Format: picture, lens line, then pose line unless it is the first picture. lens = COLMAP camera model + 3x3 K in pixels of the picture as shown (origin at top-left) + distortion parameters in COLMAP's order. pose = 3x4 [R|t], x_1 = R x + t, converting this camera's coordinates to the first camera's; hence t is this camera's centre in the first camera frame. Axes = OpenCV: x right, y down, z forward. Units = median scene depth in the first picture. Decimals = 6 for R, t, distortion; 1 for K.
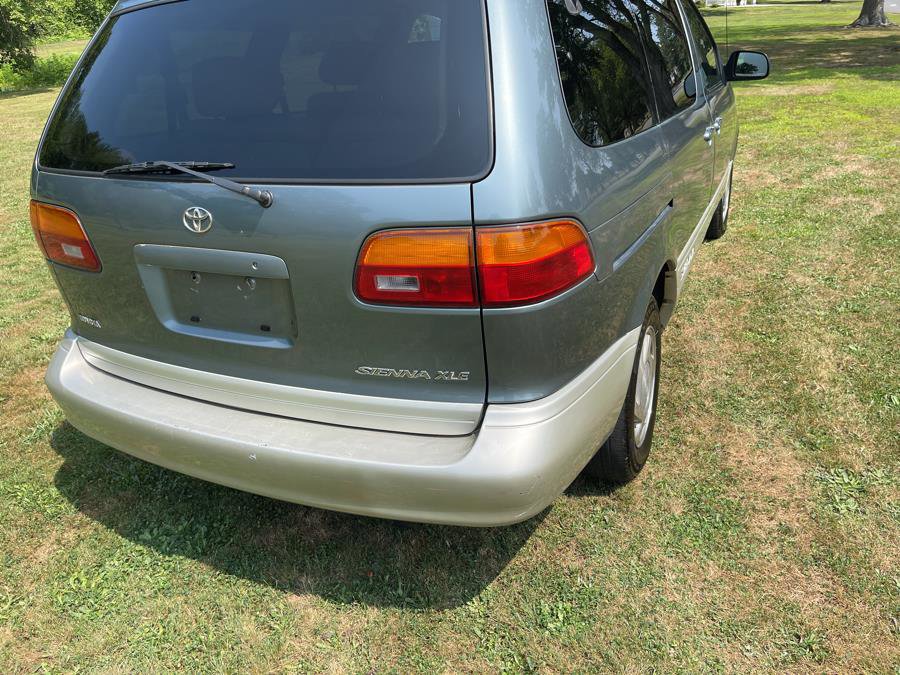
lens RADIAL K [[682.7, 0, 447.8], [0, 682.7, 334.2], [0, 0, 1]] dist [0.083191, -0.119275]
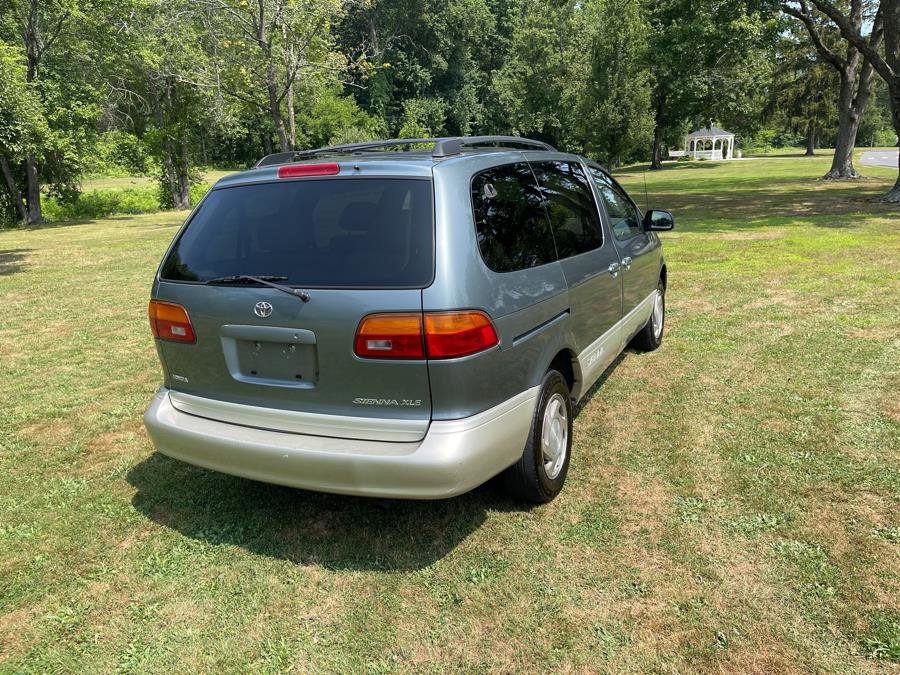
lens RADIAL K [[682.7, 0, 451.6], [0, 682.7, 334.5], [0, 0, 1]] dist [0.083191, -0.119275]
pose [[0.999791, 0.019107, -0.007339, 0.094666], [-0.020133, 0.982661, -0.184316, 0.167231], [0.003690, 0.184425, 0.982840, -0.548146]]
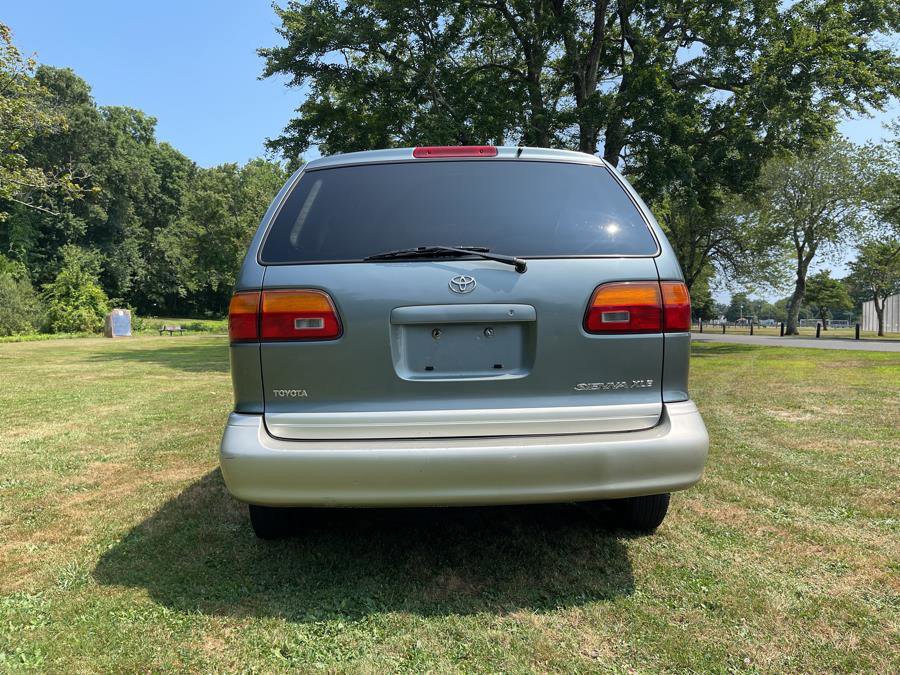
lens RADIAL K [[682.7, 0, 449.5], [0, 682.7, 339.3], [0, 0, 1]] dist [0.083191, -0.119275]
pose [[0.890084, 0.042643, 0.453797, -0.872313], [0.146722, 0.915814, -0.373841, 0.390441], [-0.431535, 0.399332, 0.808895, -0.060634]]
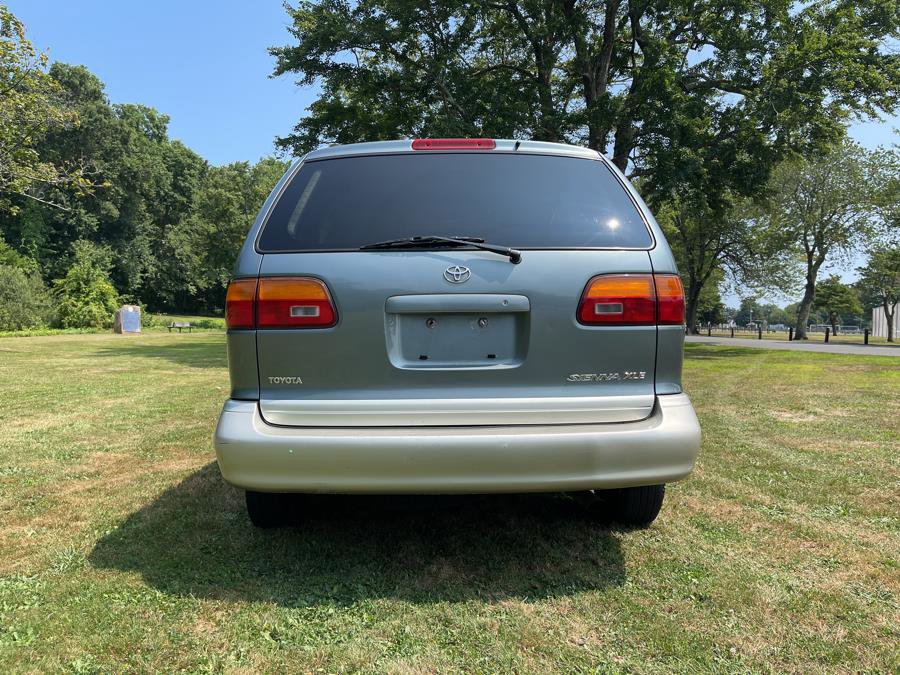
lens RADIAL K [[682.7, 0, 452.6], [0, 682.7, 336.4], [0, 0, 1]] dist [0.083191, -0.119275]
pose [[0.893016, 0.056504, 0.446463, -0.852516], [0.132027, 0.915536, -0.379951, 0.416215], [-0.430222, 0.398248, 0.810128, -0.071416]]
